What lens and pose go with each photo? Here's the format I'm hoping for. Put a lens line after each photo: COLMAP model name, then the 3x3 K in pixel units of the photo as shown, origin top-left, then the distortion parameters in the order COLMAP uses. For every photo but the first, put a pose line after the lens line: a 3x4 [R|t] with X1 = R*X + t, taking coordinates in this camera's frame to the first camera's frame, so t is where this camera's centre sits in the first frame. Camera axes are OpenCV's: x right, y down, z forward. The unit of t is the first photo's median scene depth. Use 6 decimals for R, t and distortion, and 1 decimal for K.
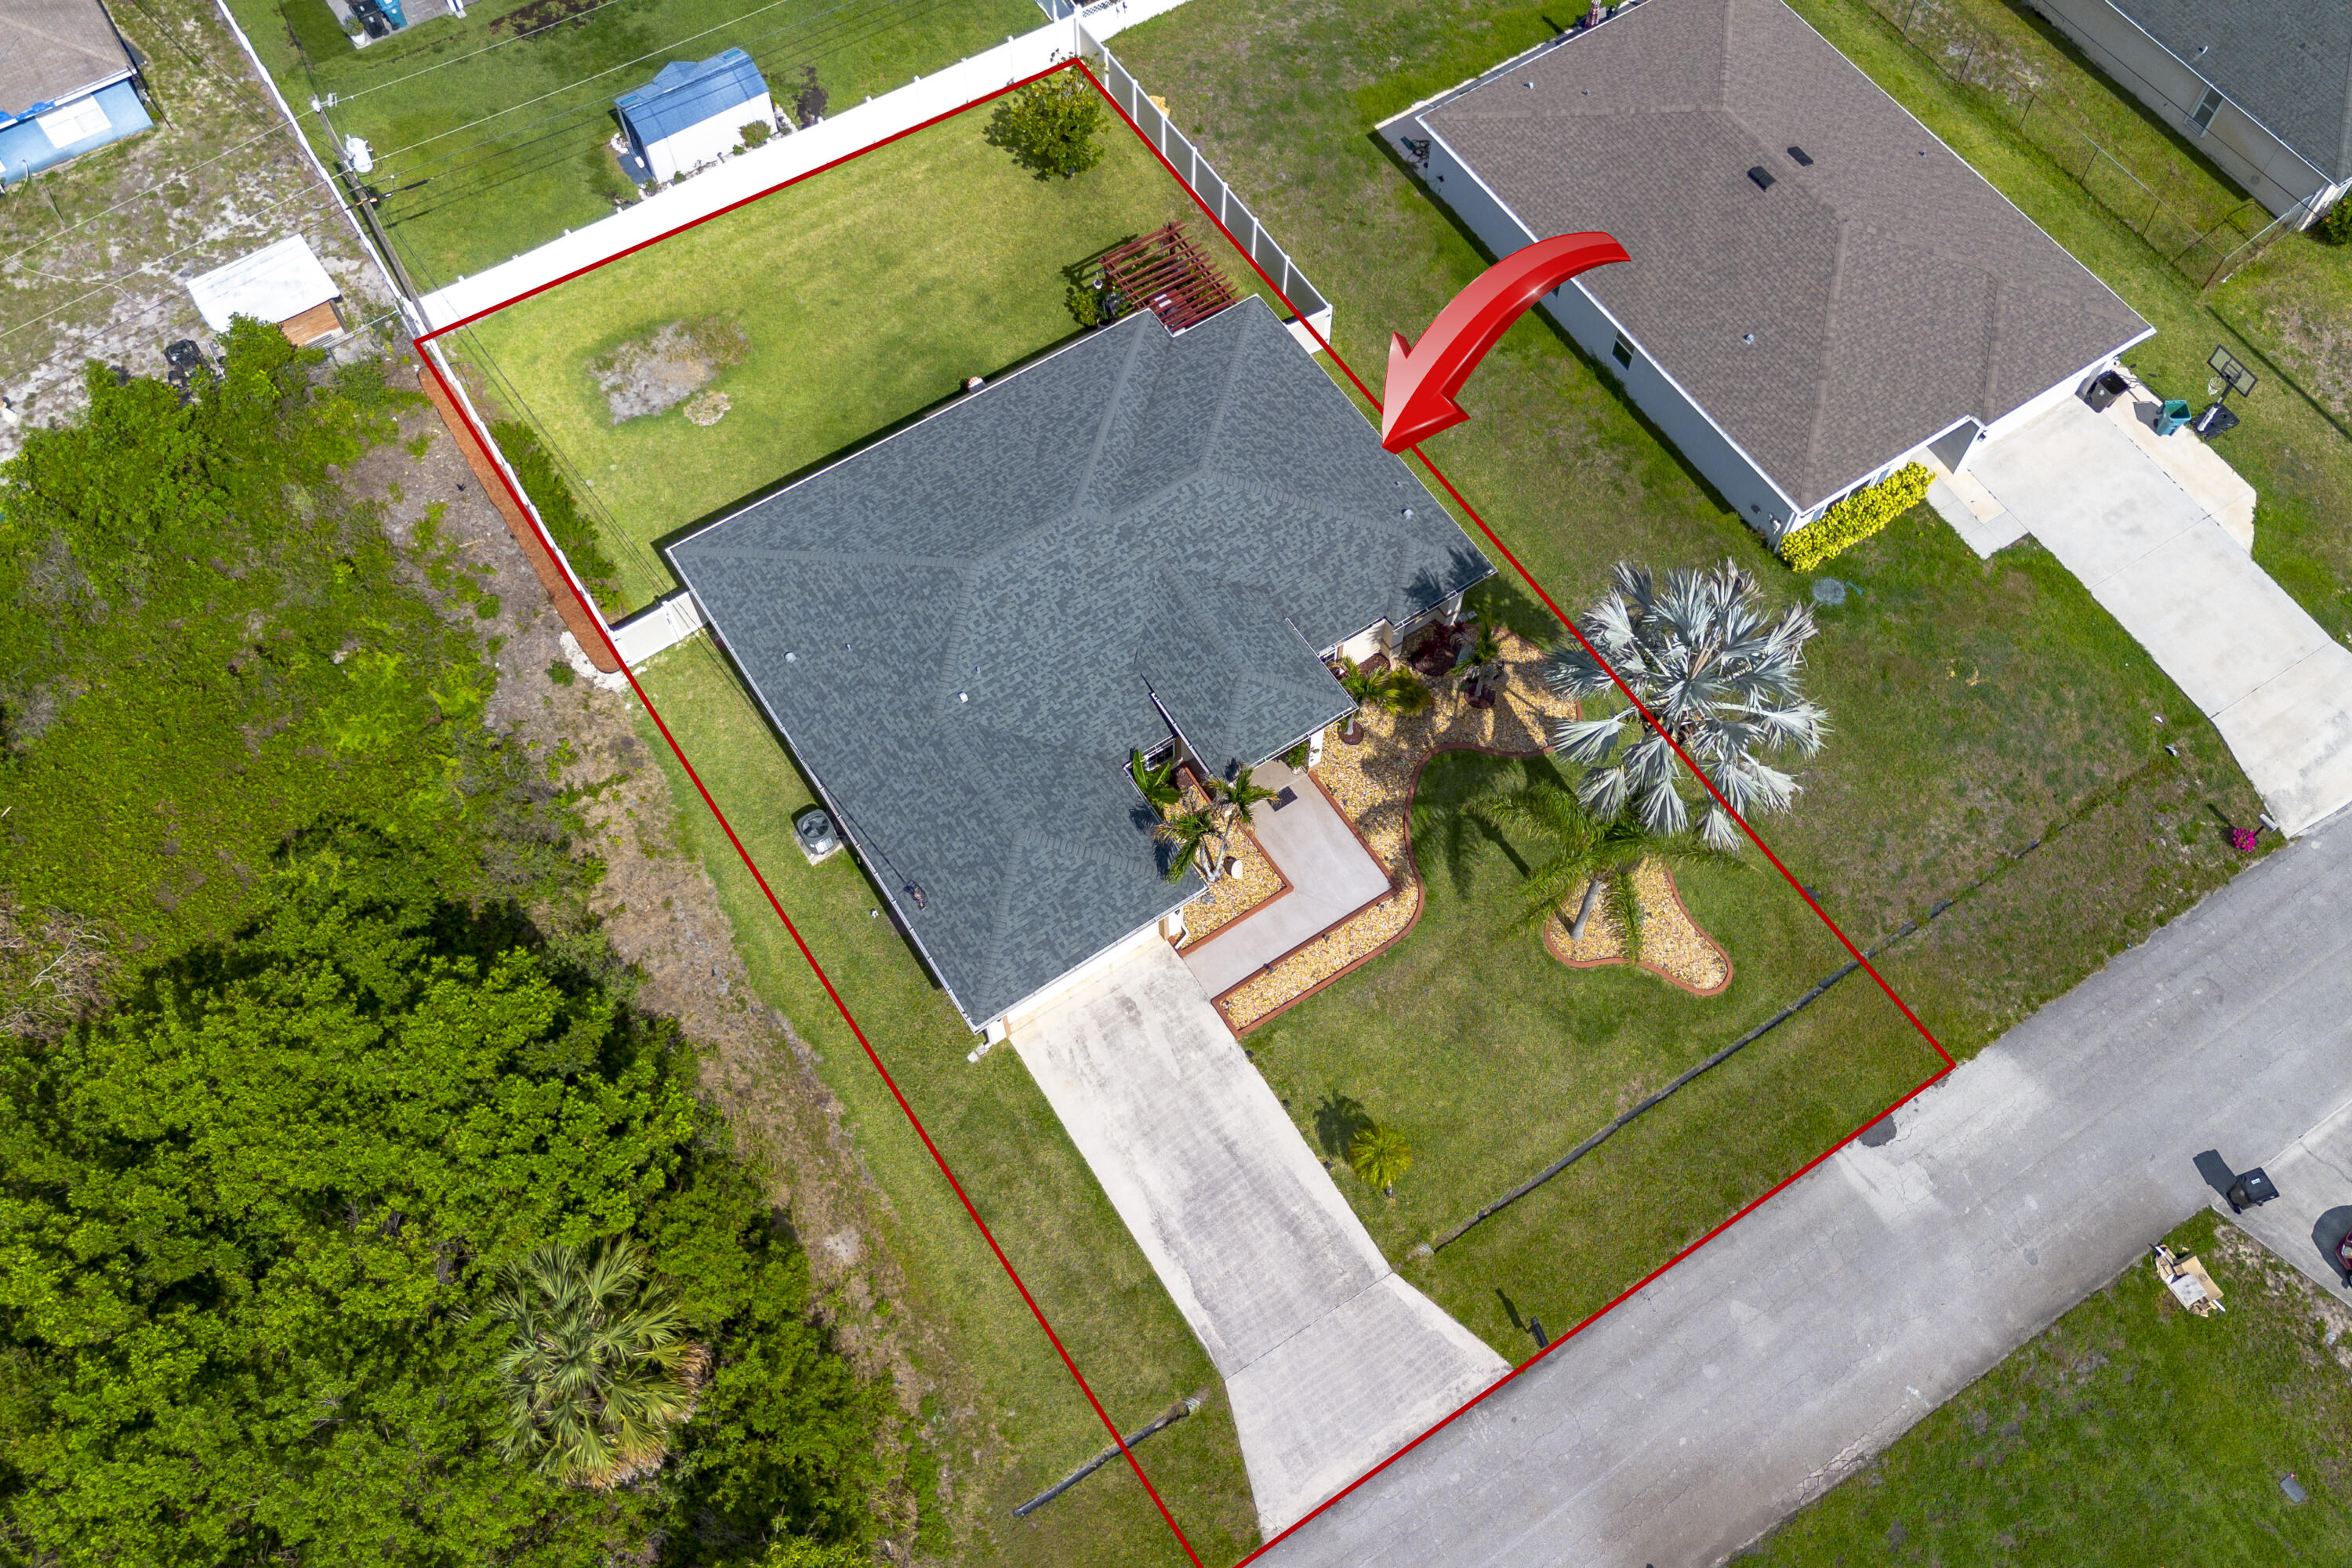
lens RADIAL K [[1987.4, 0, 1168.2], [0, 1987.4, 778.4], [0, 0, 1]] dist [0.050785, -0.055709]
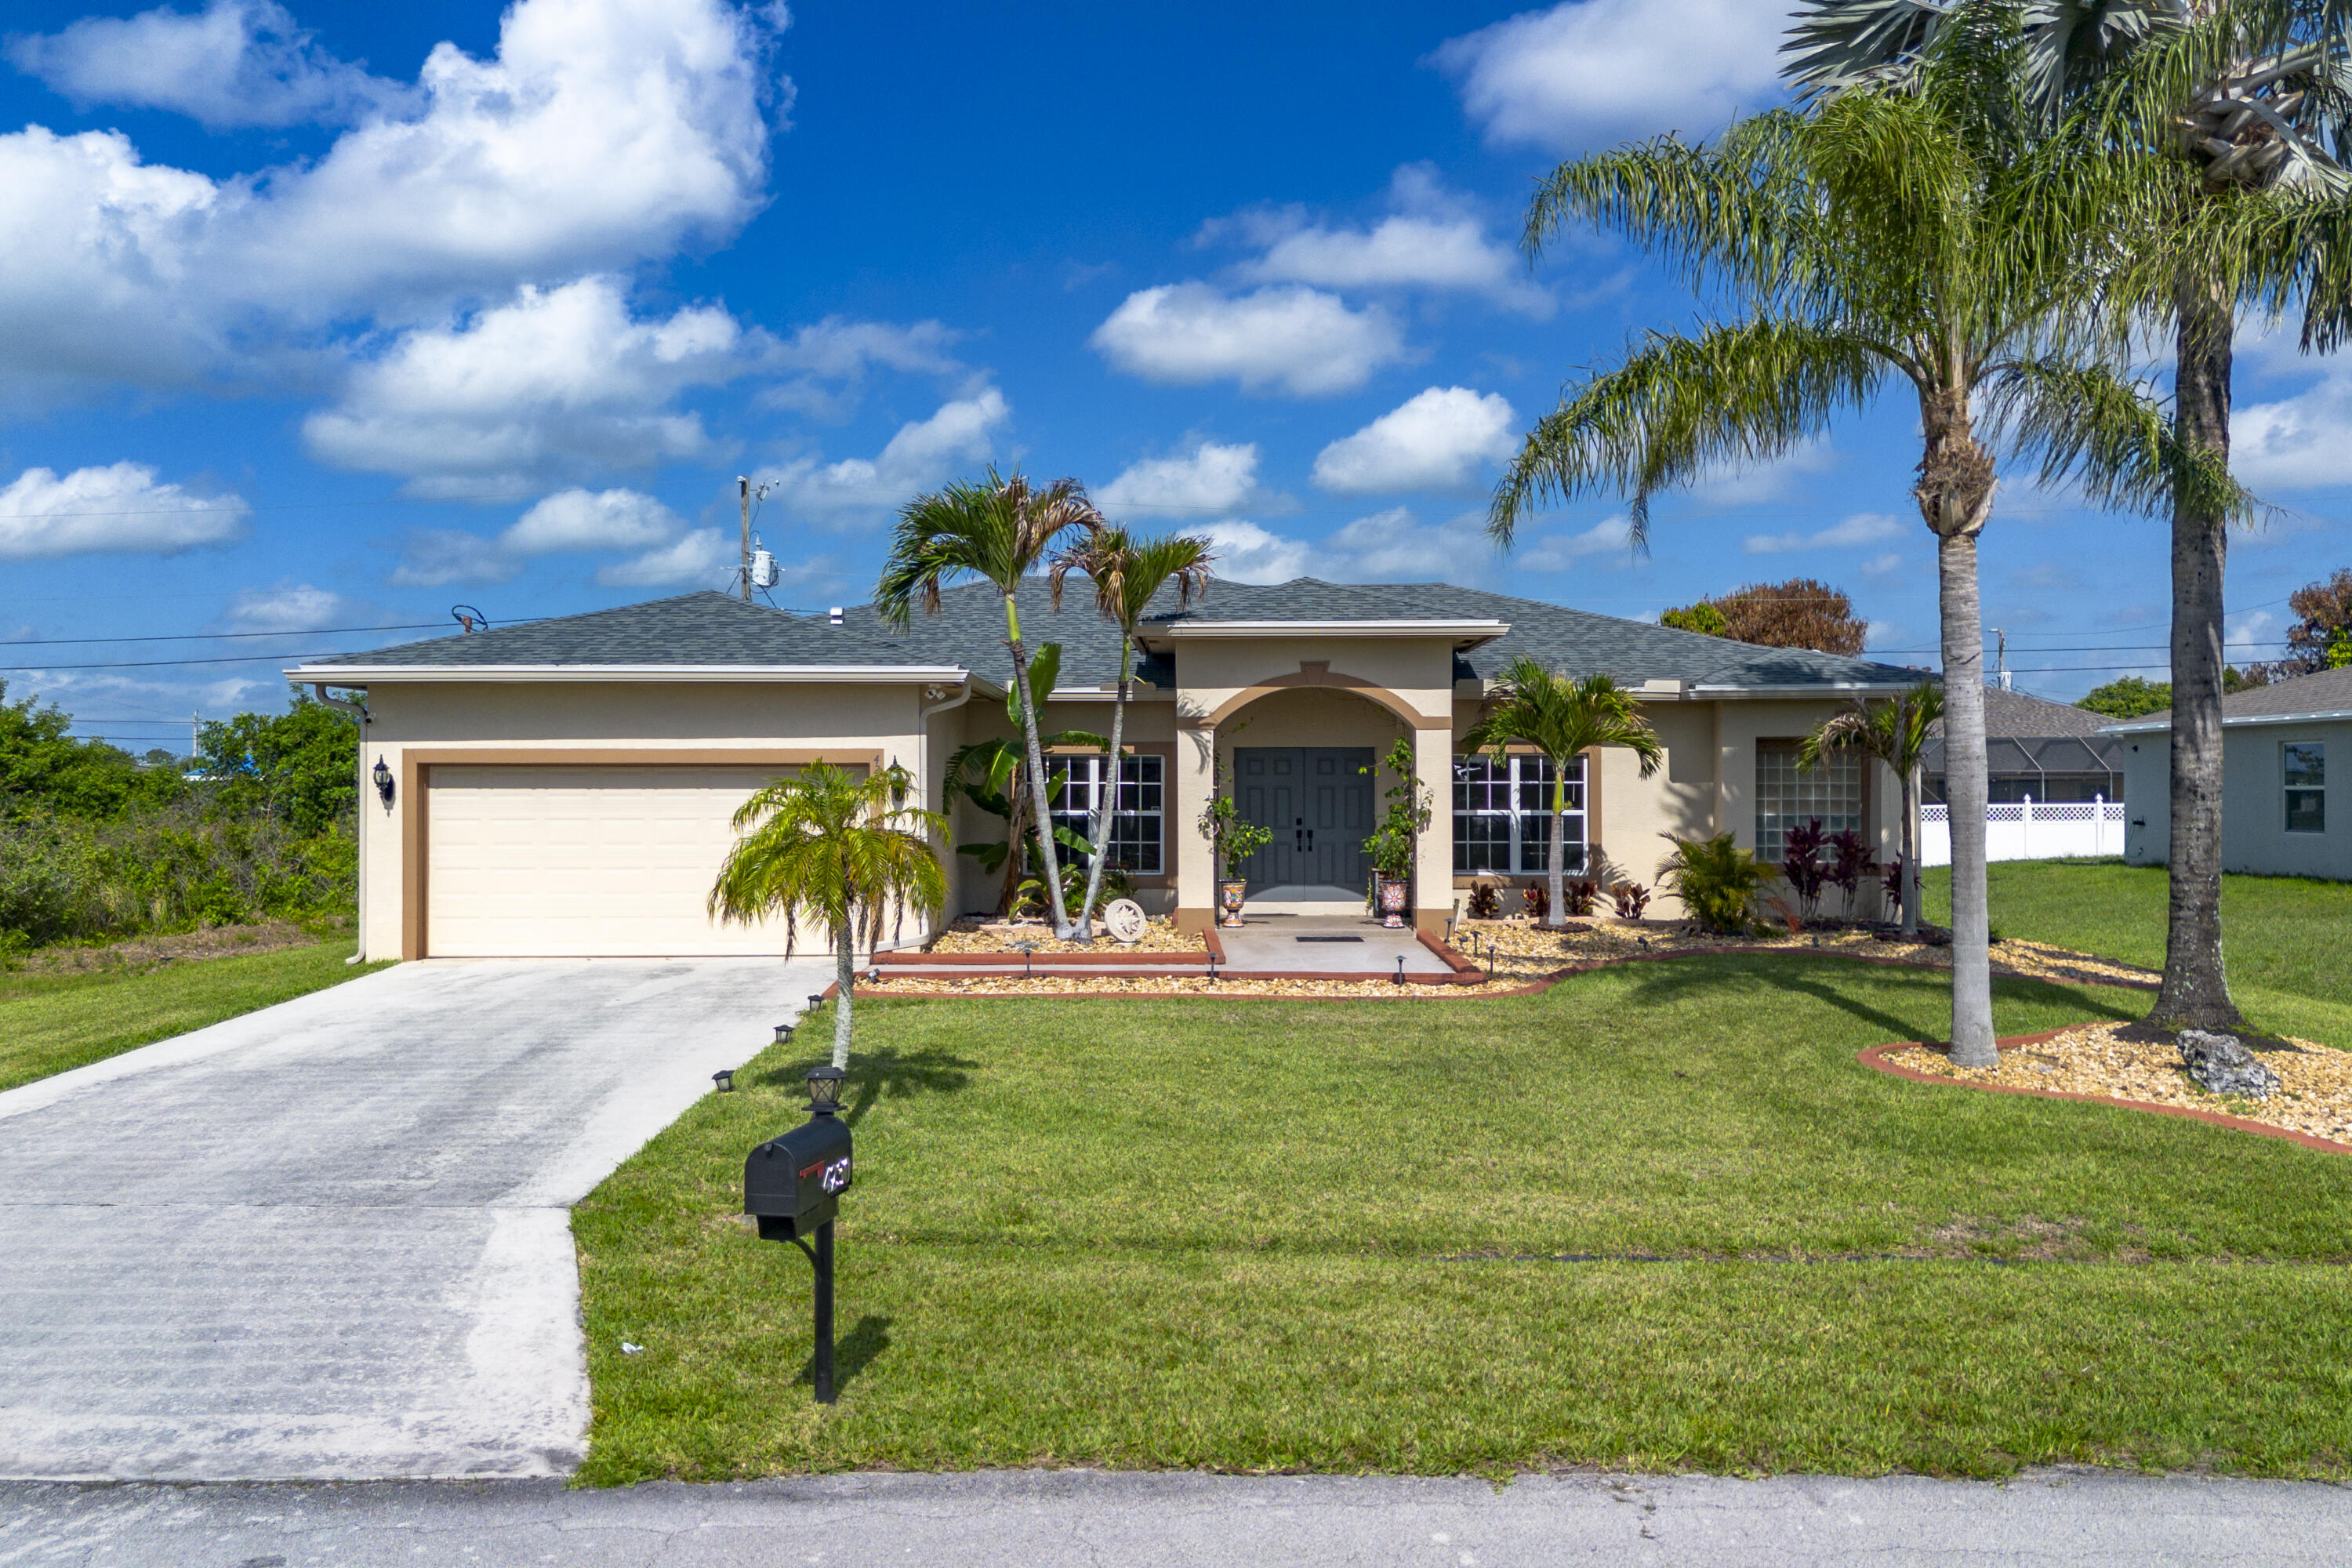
lens RADIAL K [[1987.4, 0, 1164.4], [0, 1987.4, 778.4], [0, 0, 1]] dist [0.050785, -0.055709]
pose [[0.833858, -0.000575, -0.551978, 0.268281], [-0.488463, 0.464954, -0.738391, 0.330412], [0.257069, 0.885334, 0.387425, 0.824338]]
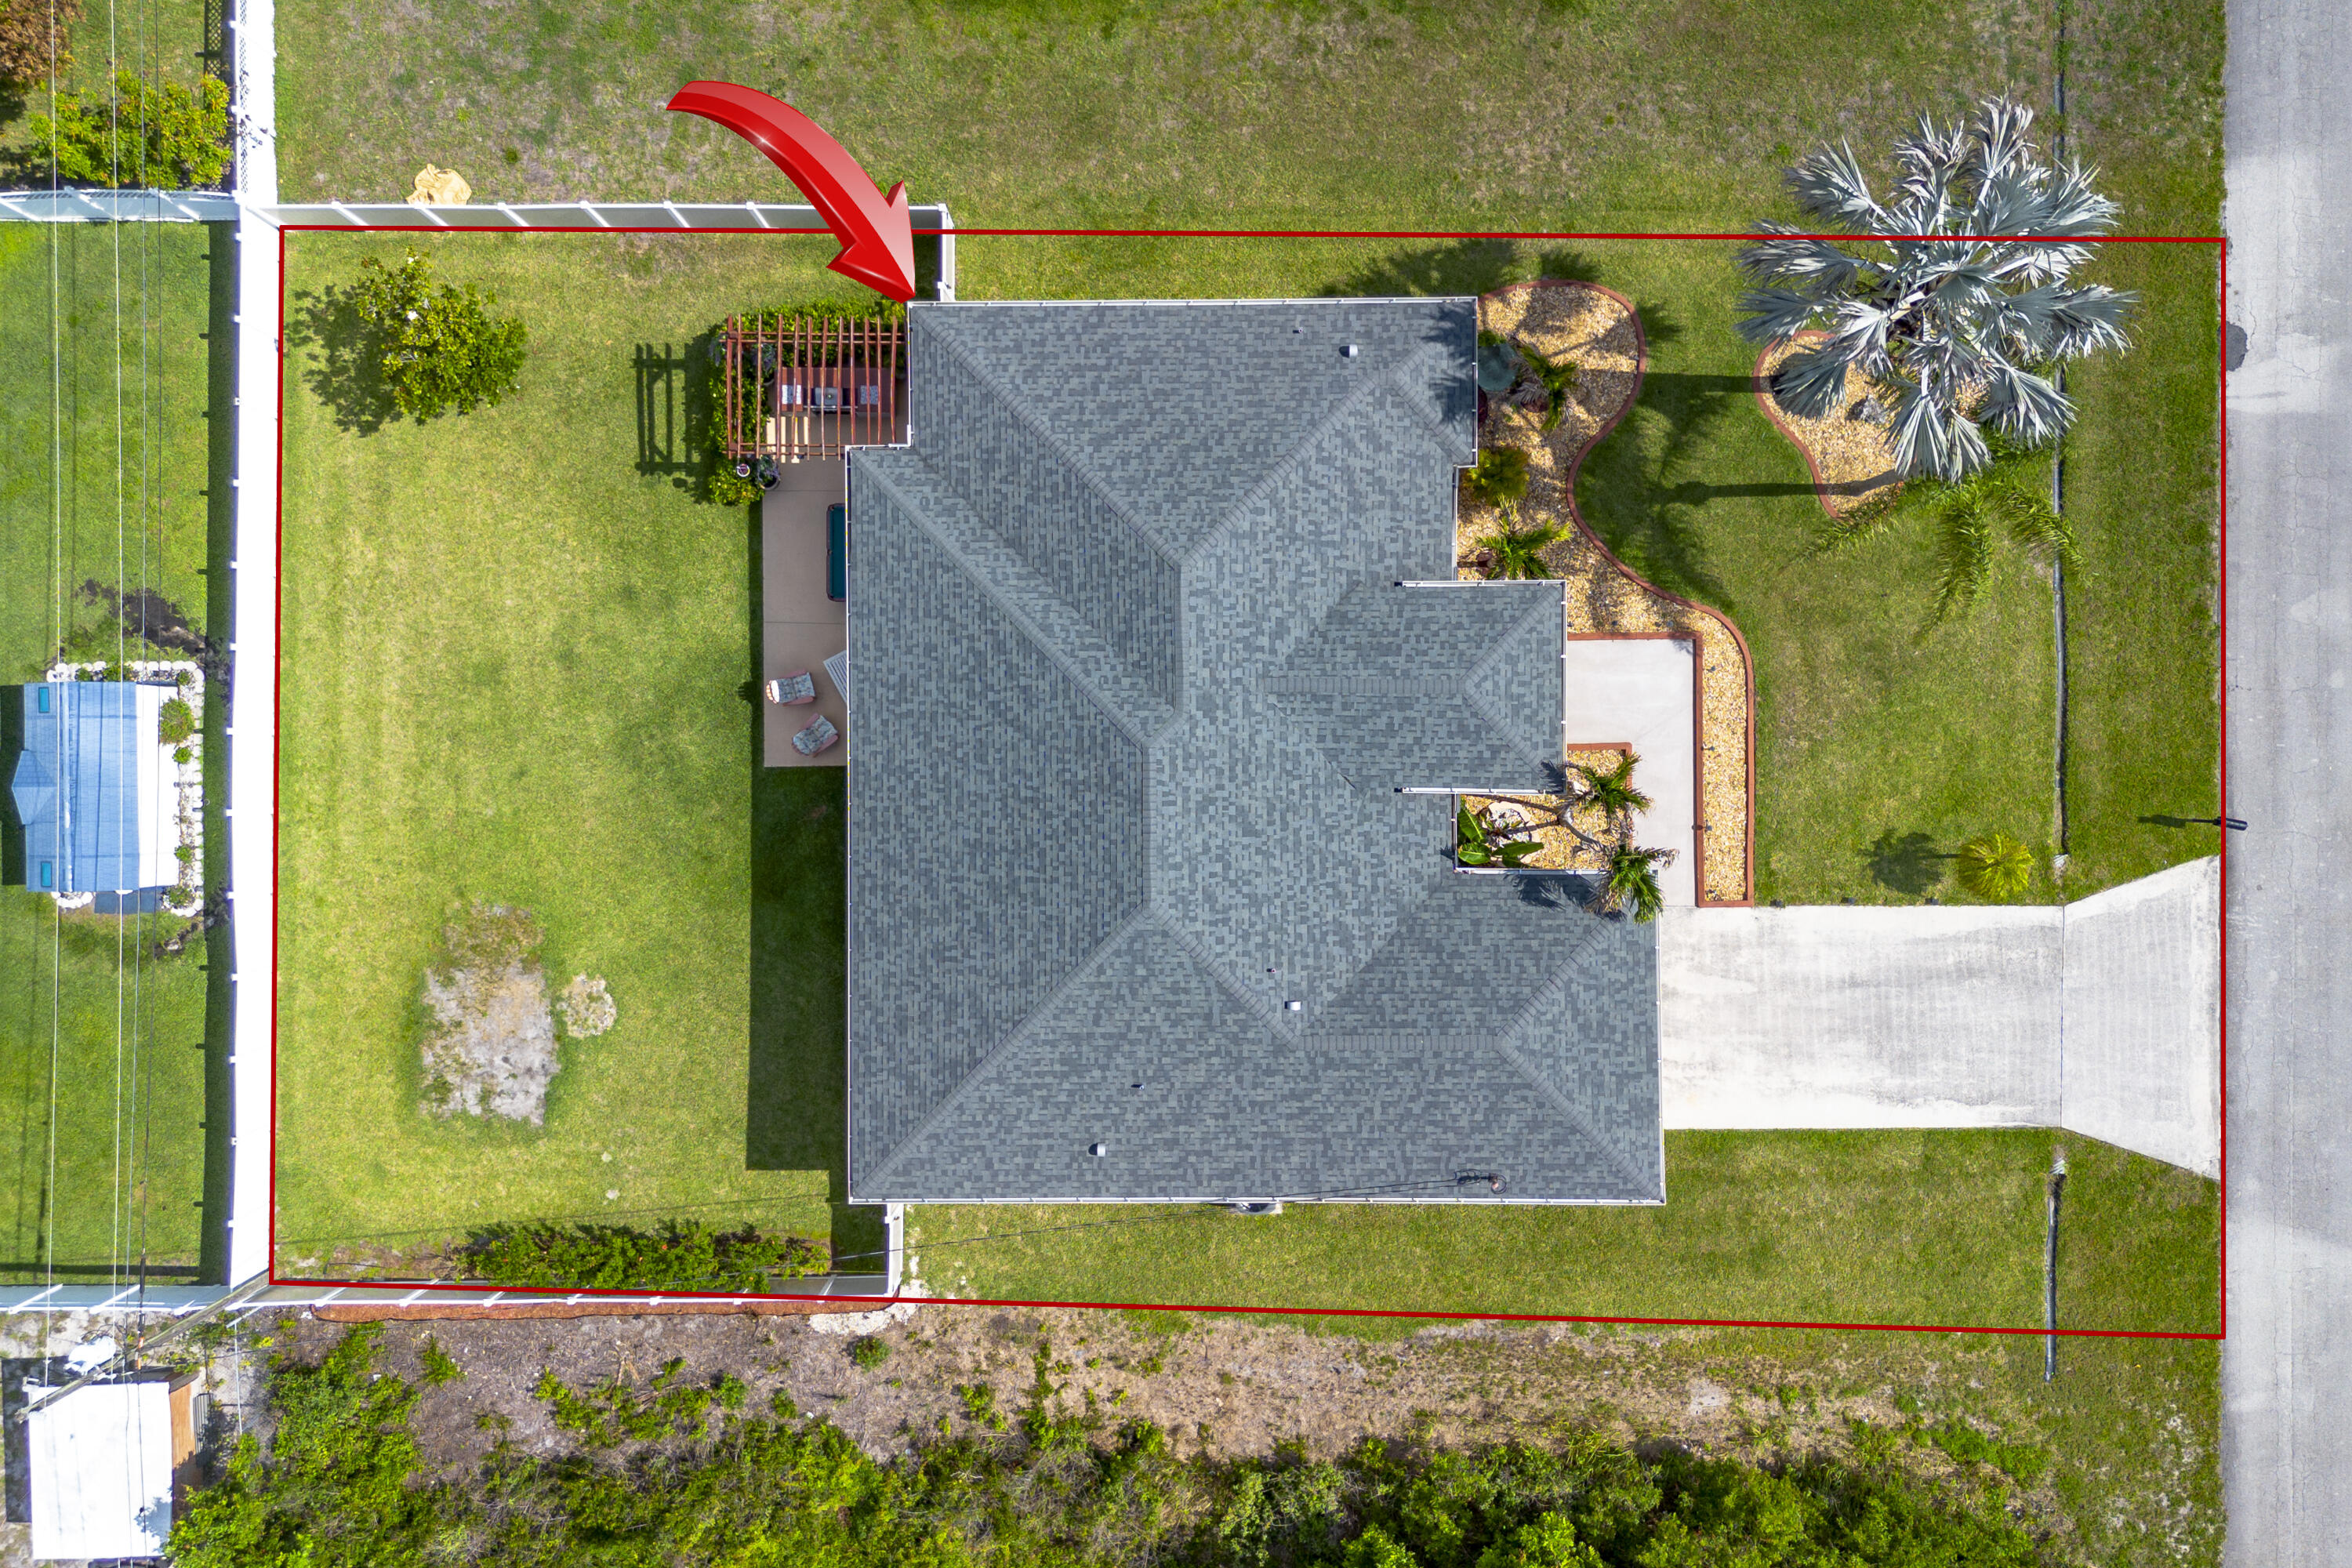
lens RADIAL K [[1987.4, 0, 1173.7], [0, 1987.4, 790.0], [0, 0, 1]] dist [0.050785, -0.055709]
pose [[0.537855, -0.843018, -0.005729, -0.051216], [0.748652, 0.474502, 0.462999, -0.465532], [-0.387598, -0.253315, 0.886340, 0.335737]]
